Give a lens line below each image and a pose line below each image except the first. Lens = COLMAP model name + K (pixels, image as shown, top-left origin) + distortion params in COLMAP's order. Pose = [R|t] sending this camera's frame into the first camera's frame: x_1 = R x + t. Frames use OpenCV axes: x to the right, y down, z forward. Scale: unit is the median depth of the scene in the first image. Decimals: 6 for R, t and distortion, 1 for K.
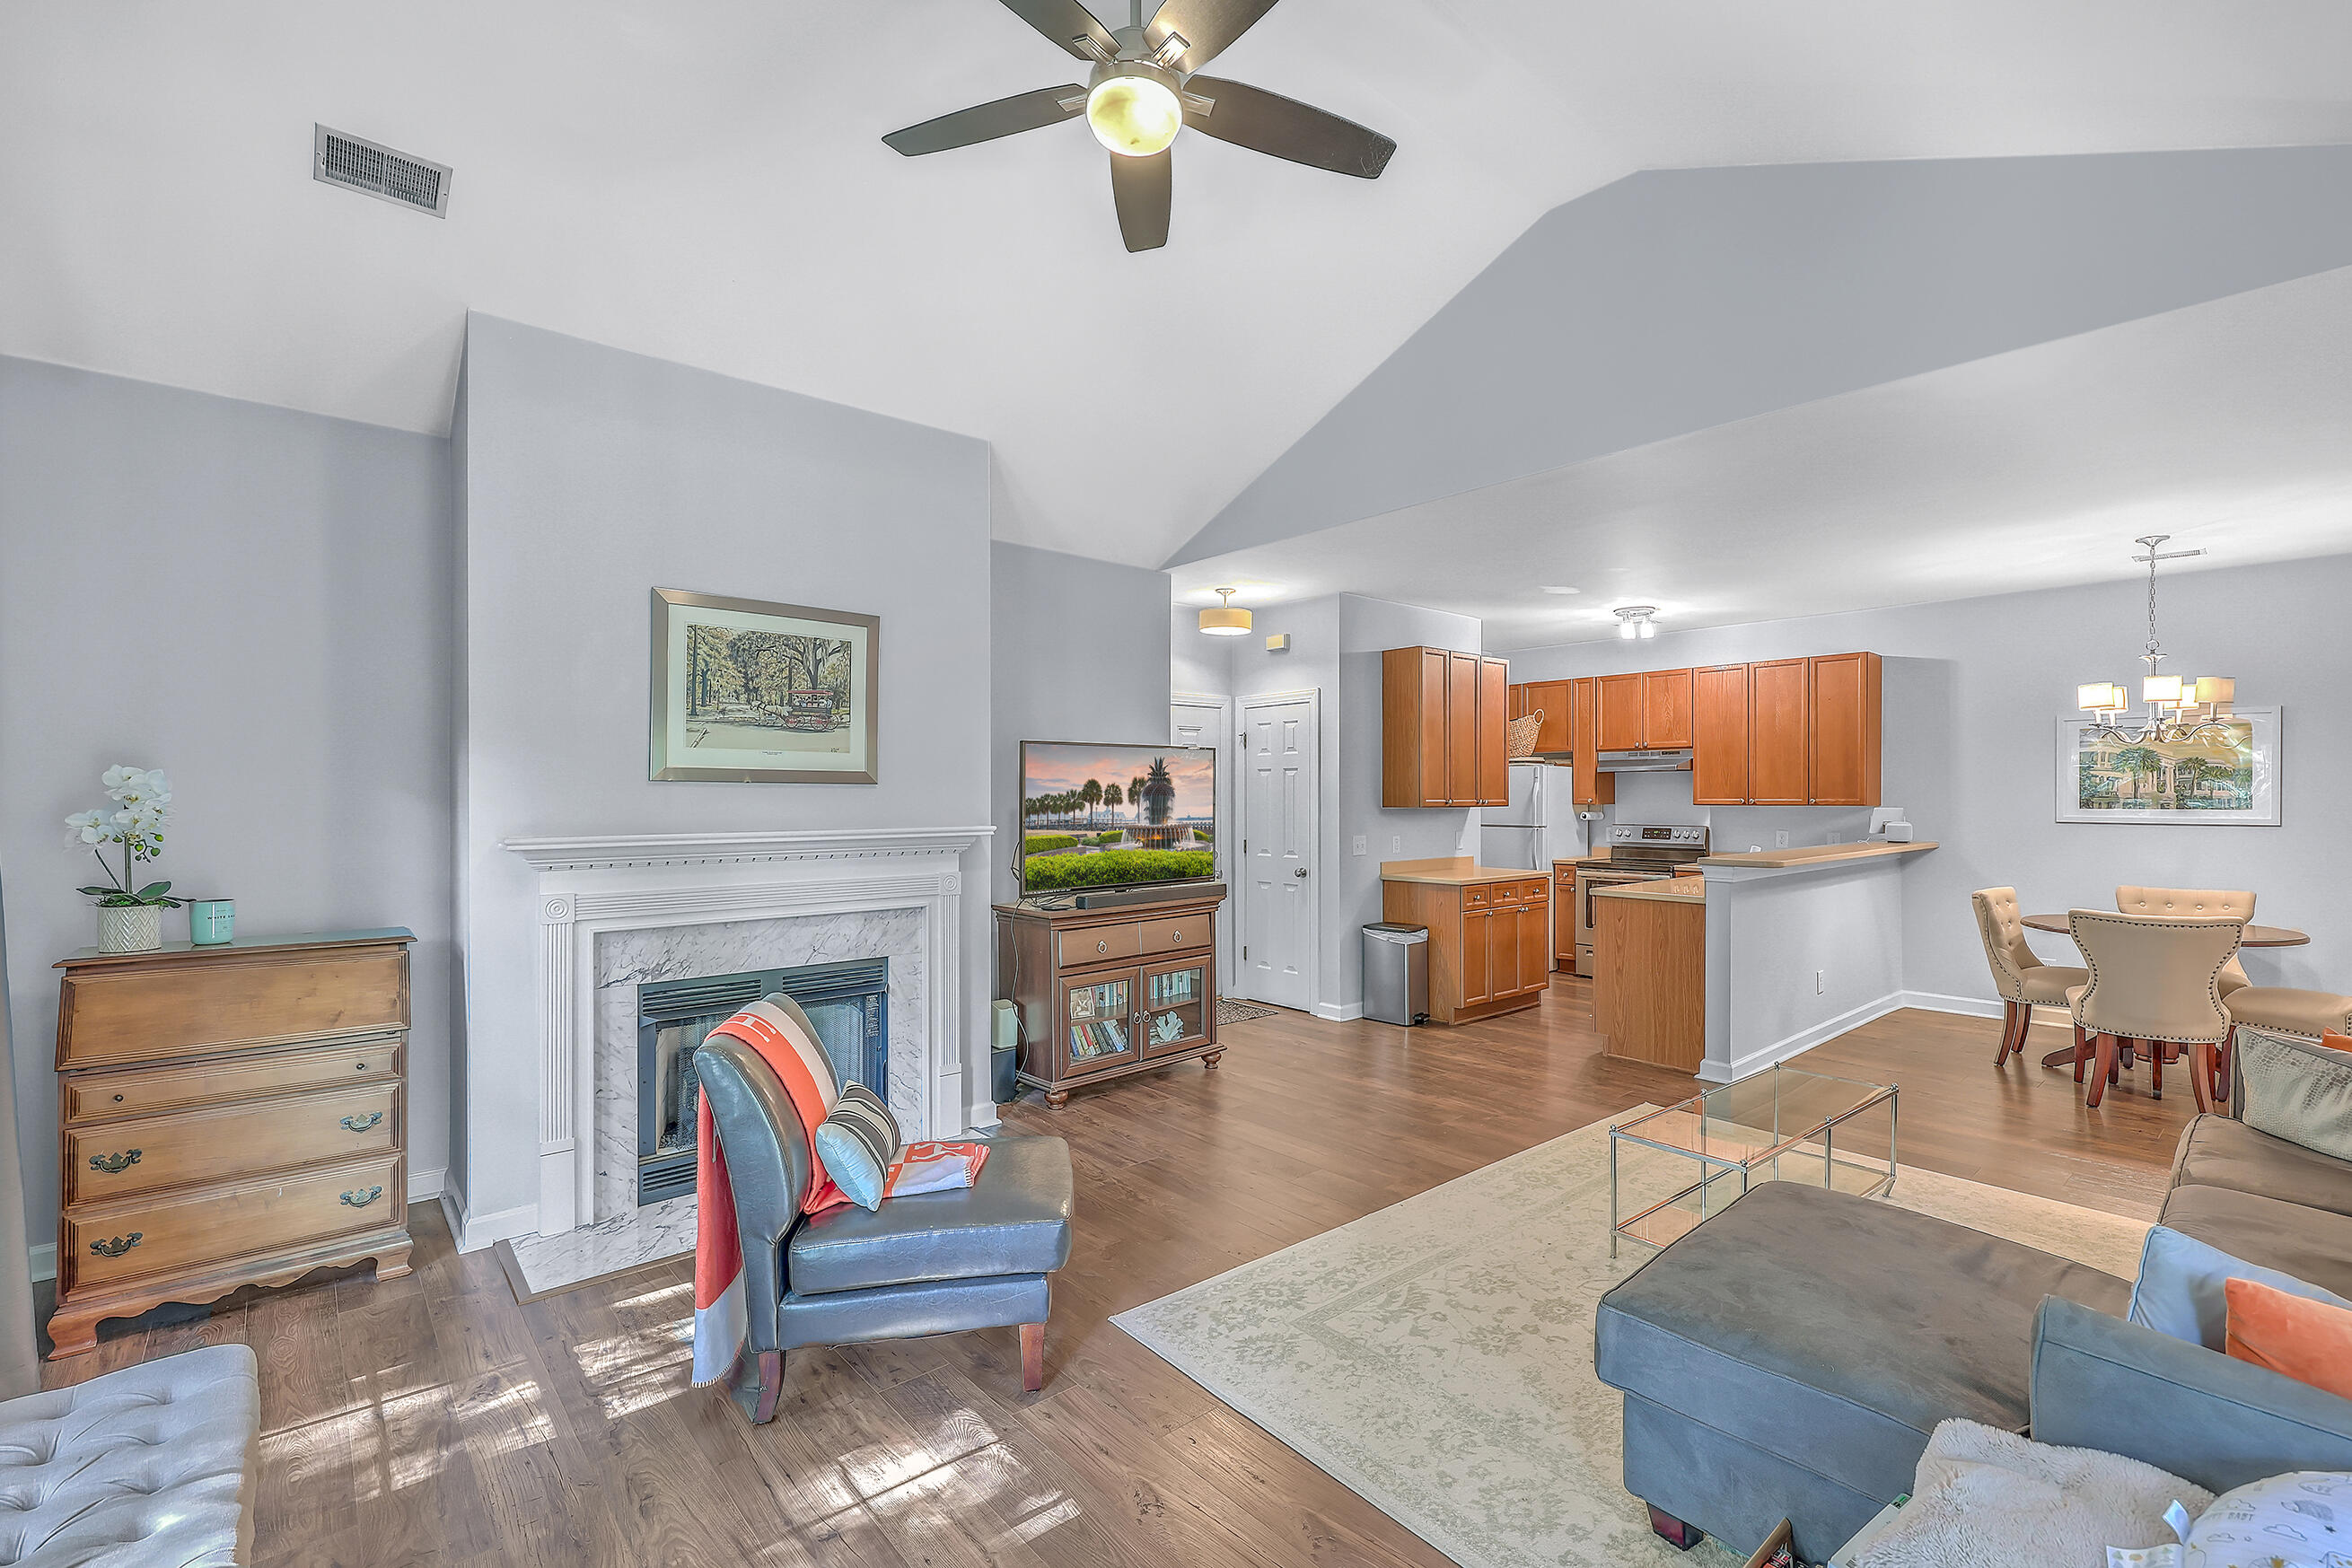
lens RADIAL K [[1016.3, 0, 1218.2], [0, 1016.3, 796.0], [0, 0, 1]] dist [0.000454, 0.000056]
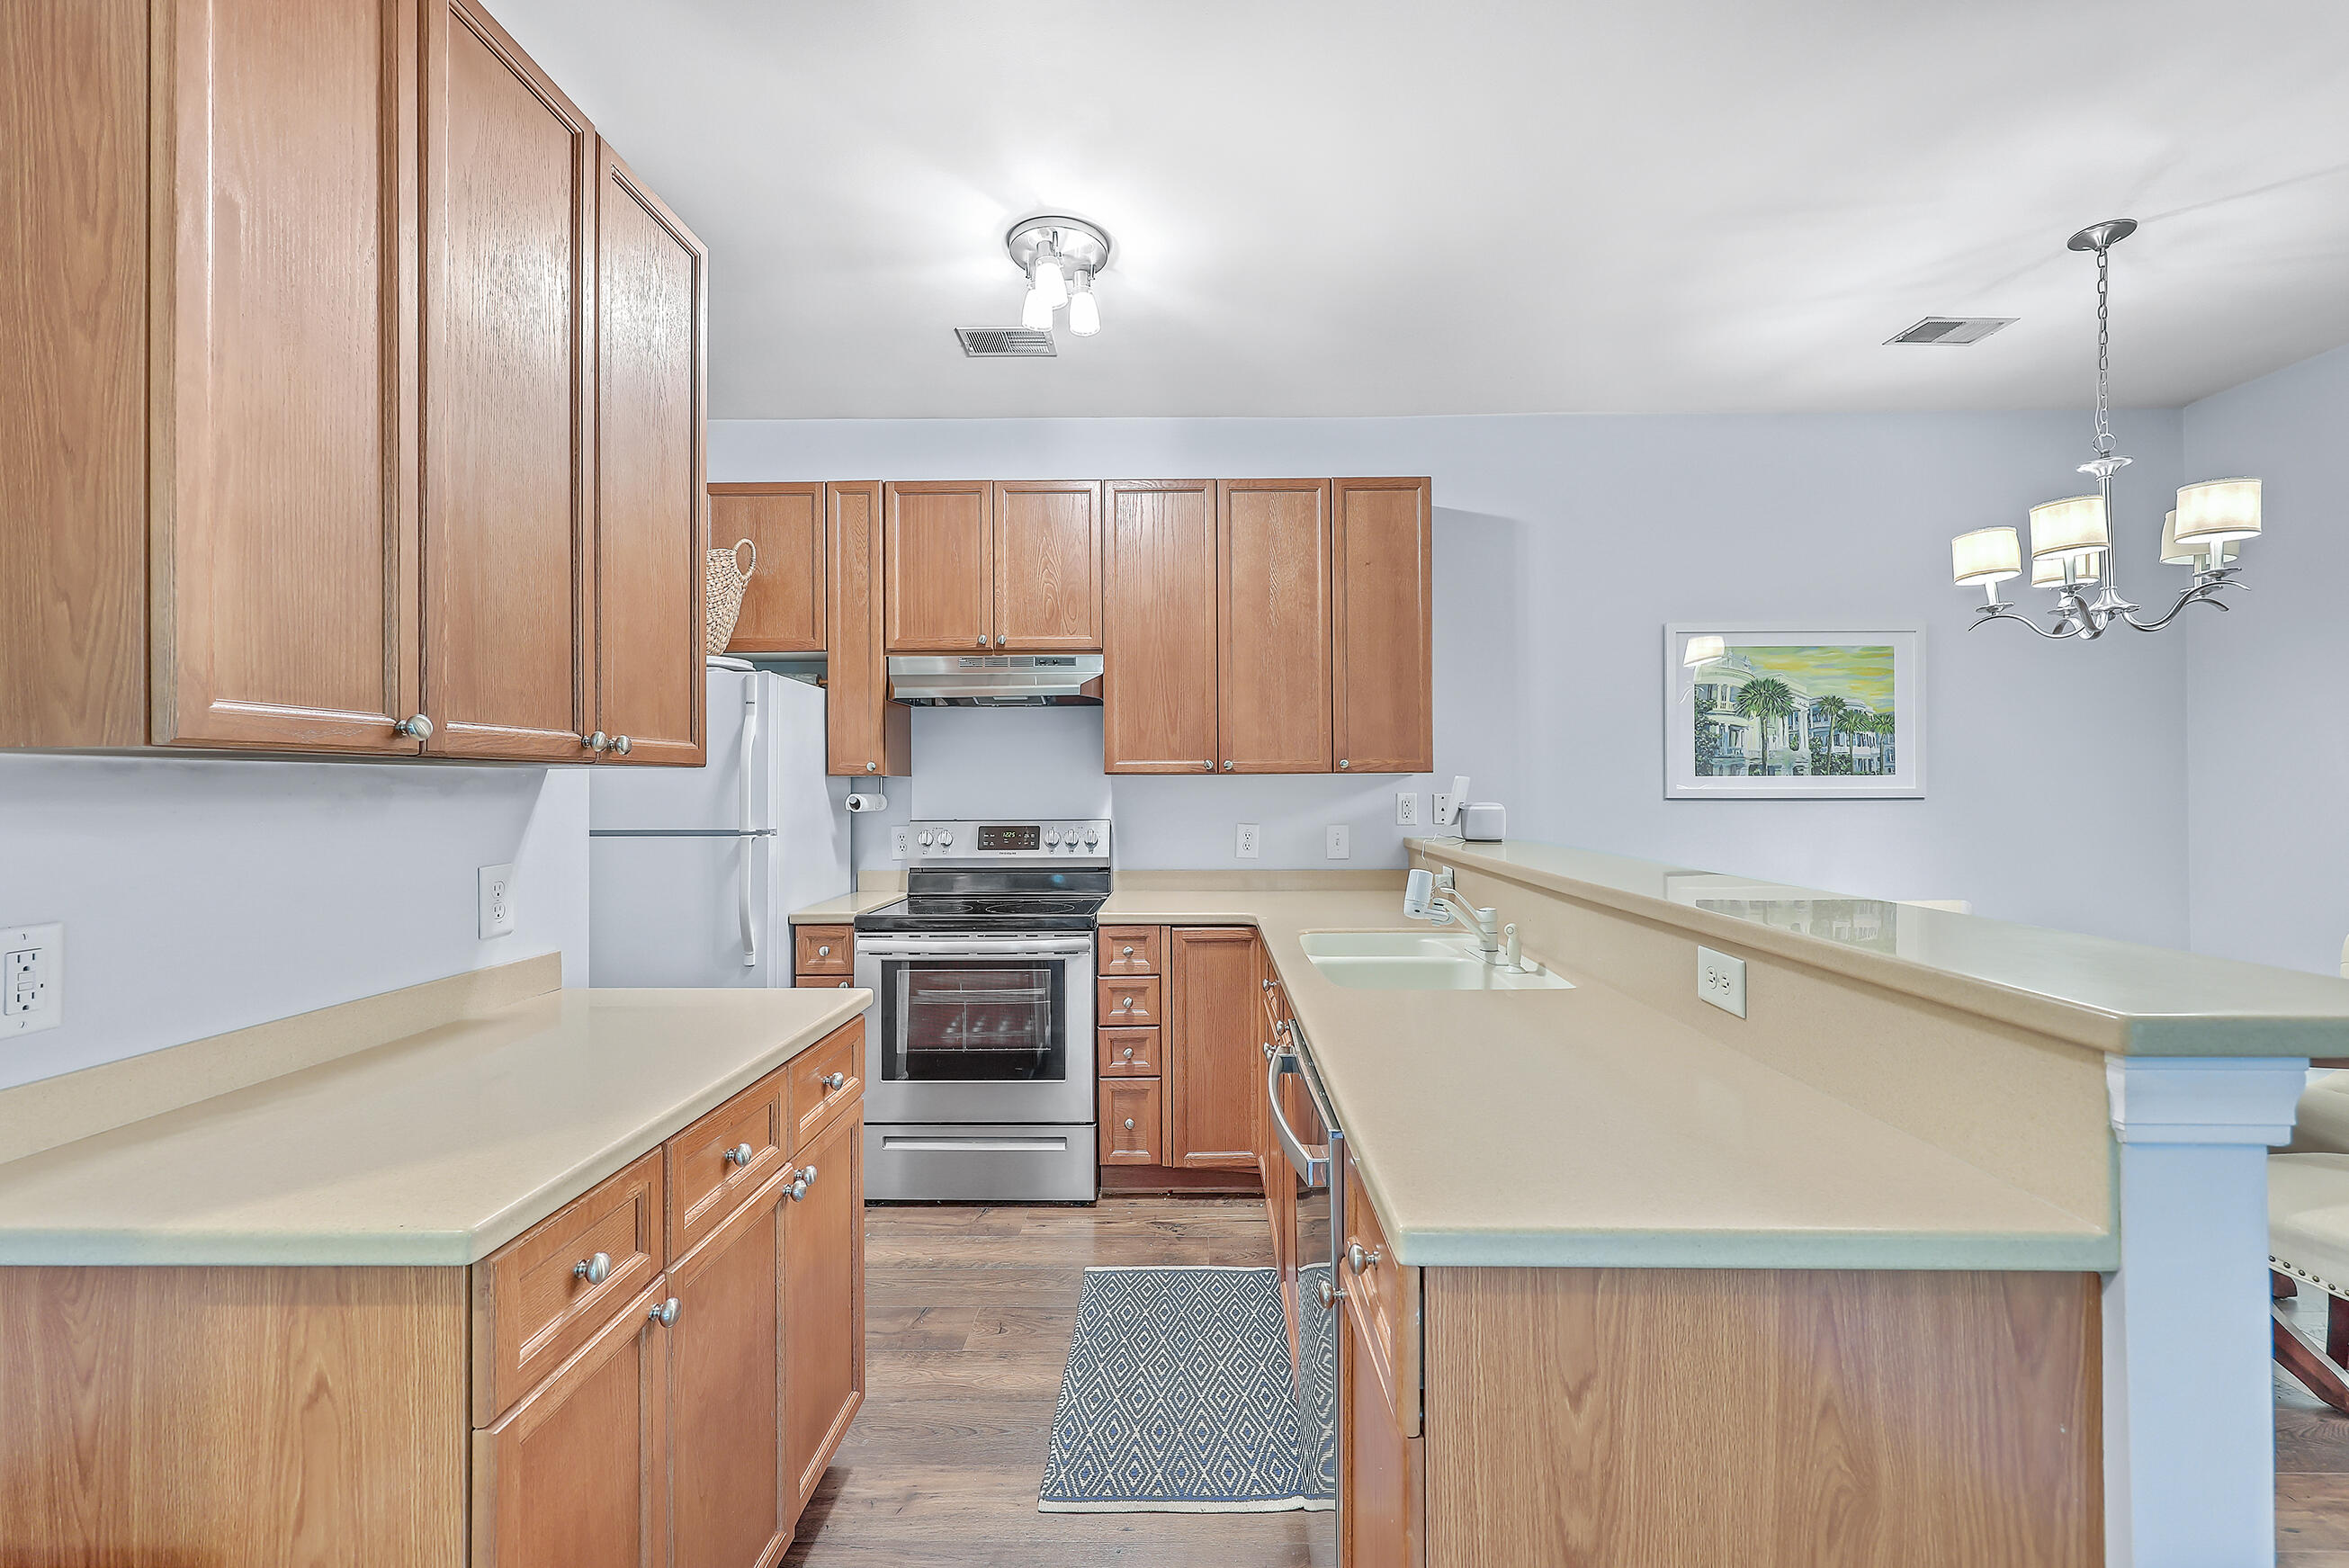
lens RADIAL K [[962.4, 0, 1181.4], [0, 962.4, 780.0], [0, 0, 1]] dist [-0.000200, -0.000205]
pose [[0.681327, 0.004116, 0.731968, 0.184314], [0.003755, 0.999951, -0.009119, 0.016751], [-0.731970, 0.008962, 0.681278, 0.735147]]
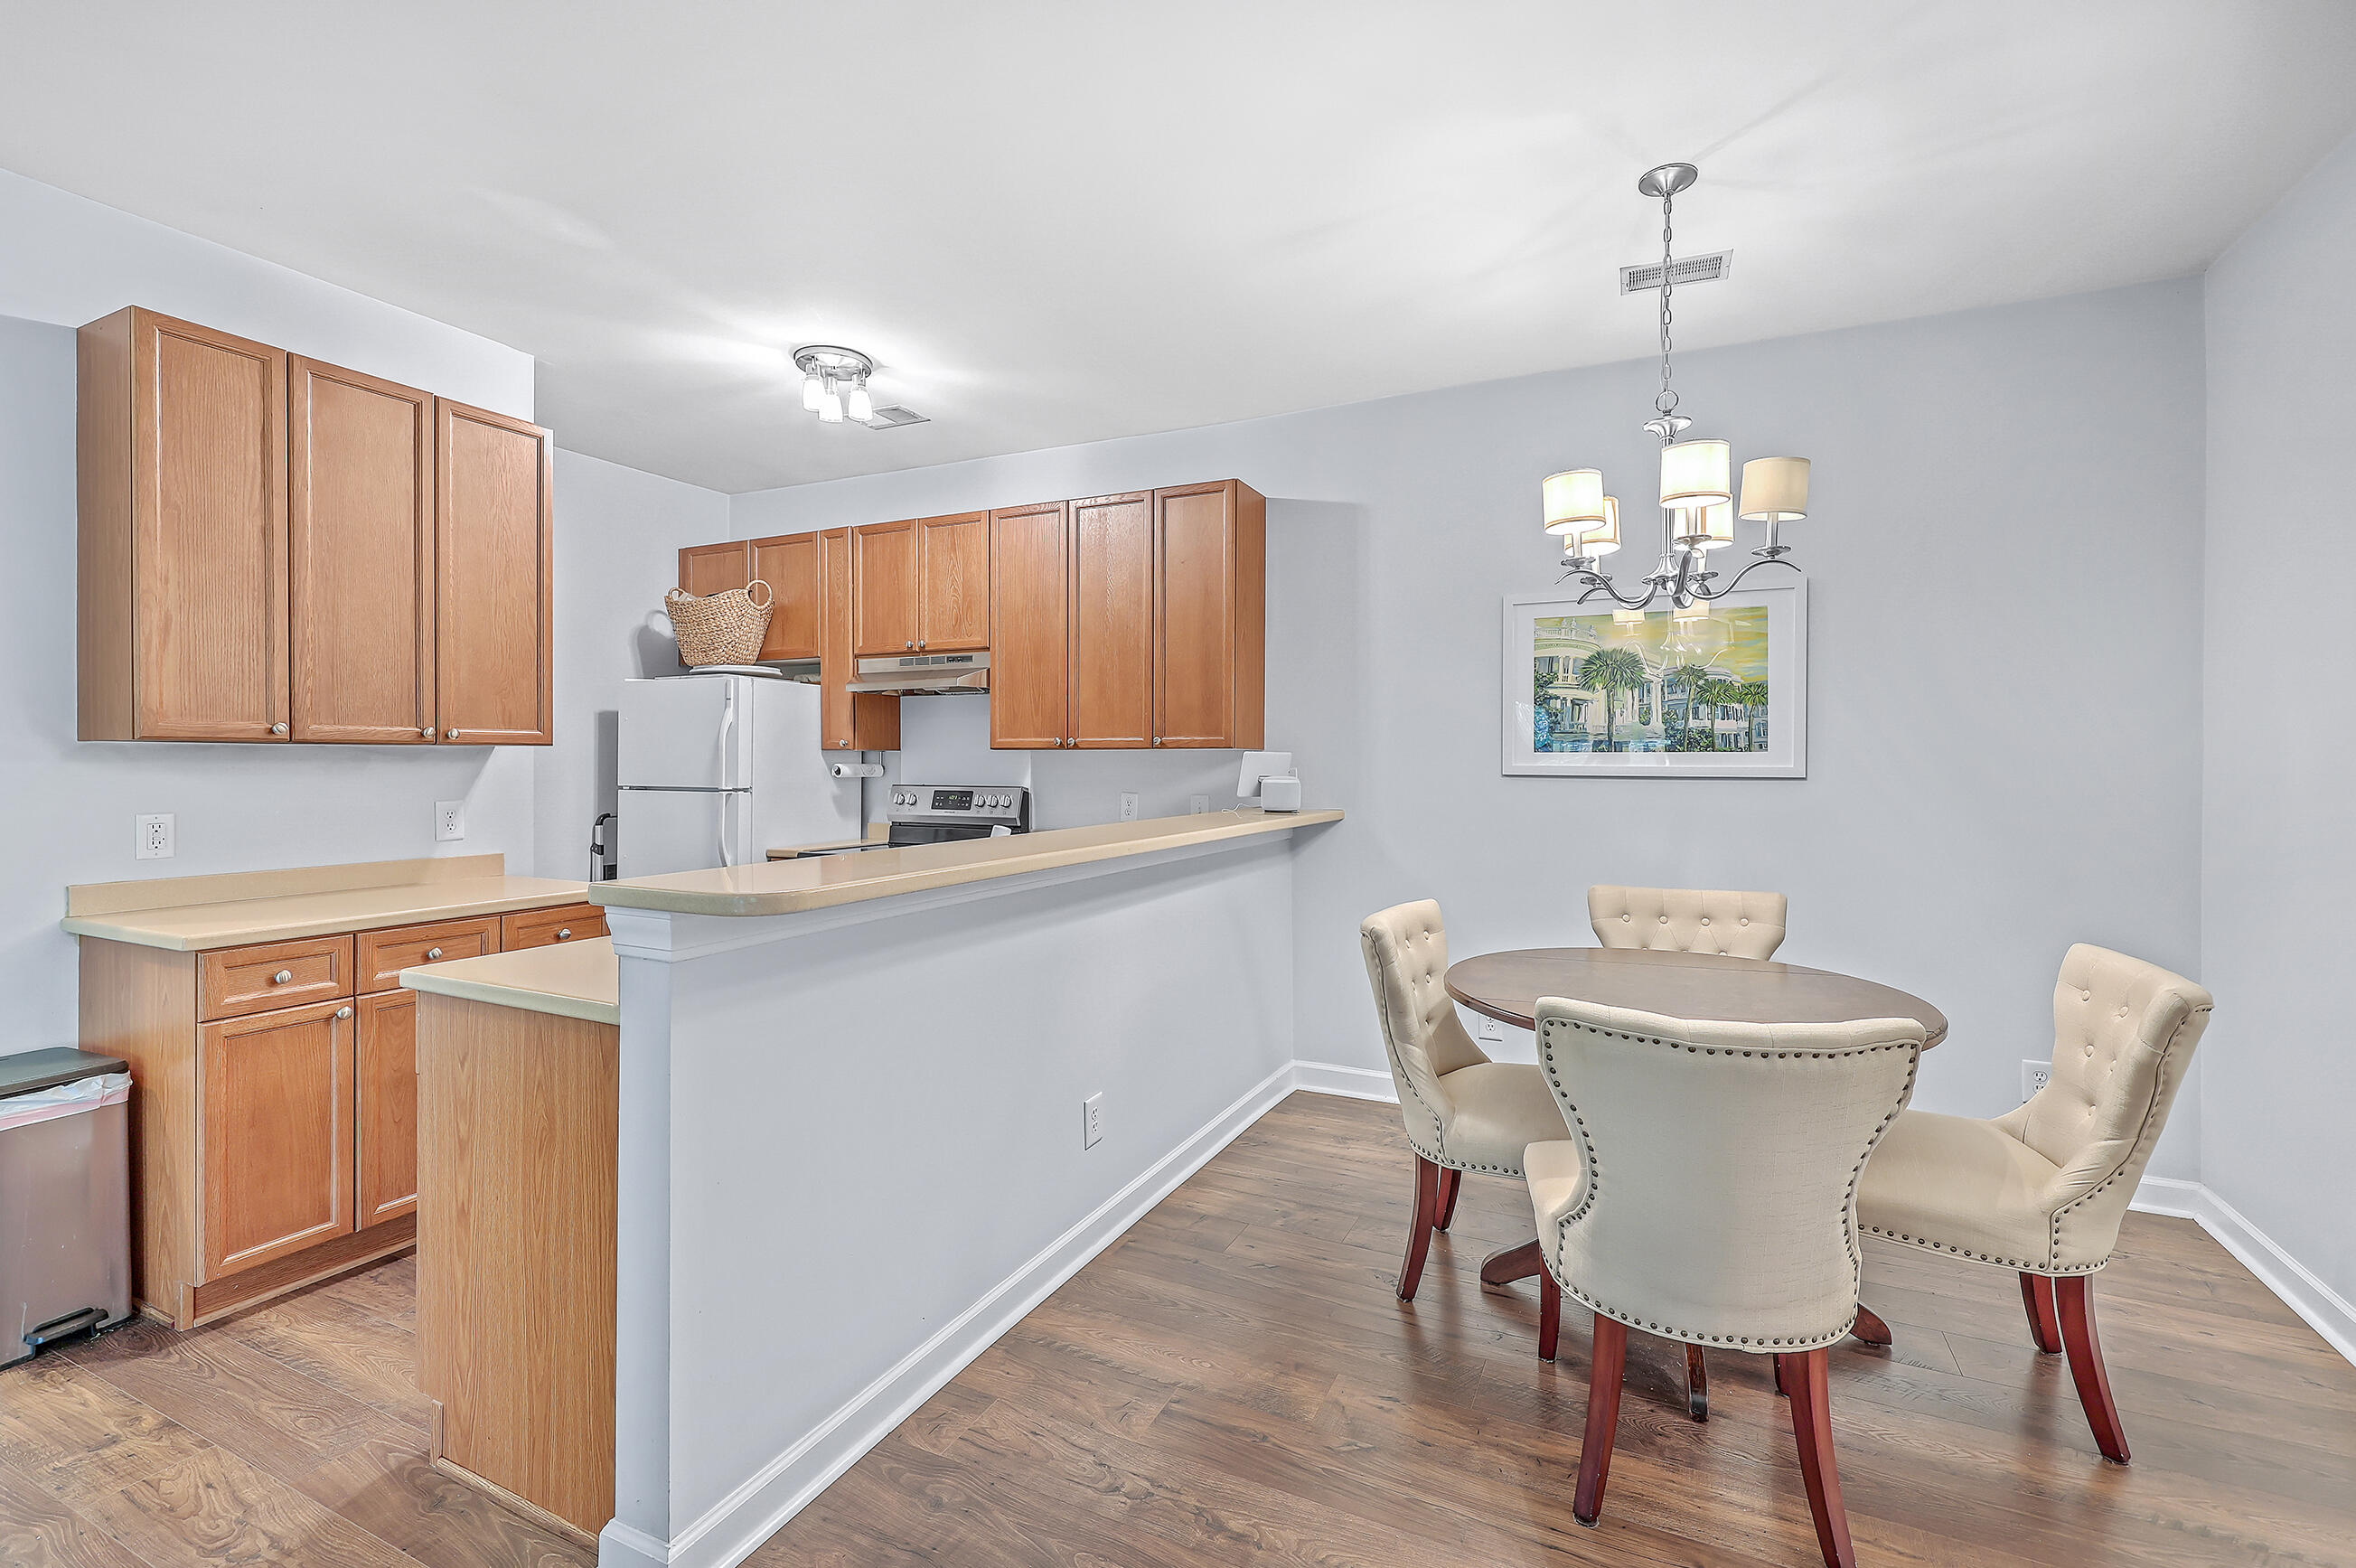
lens RADIAL K [[1013.7, 0, 1190.7], [0, 1013.7, 764.7], [0, 0, 1]] dist [-0.000606, 0.000115]
pose [[0.922406, 0.002615, 0.386212, 0.382431], [-0.003753, 0.999991, 0.002193, 0.016901], [-0.386202, -0.003472, 0.922408, 0.468829]]
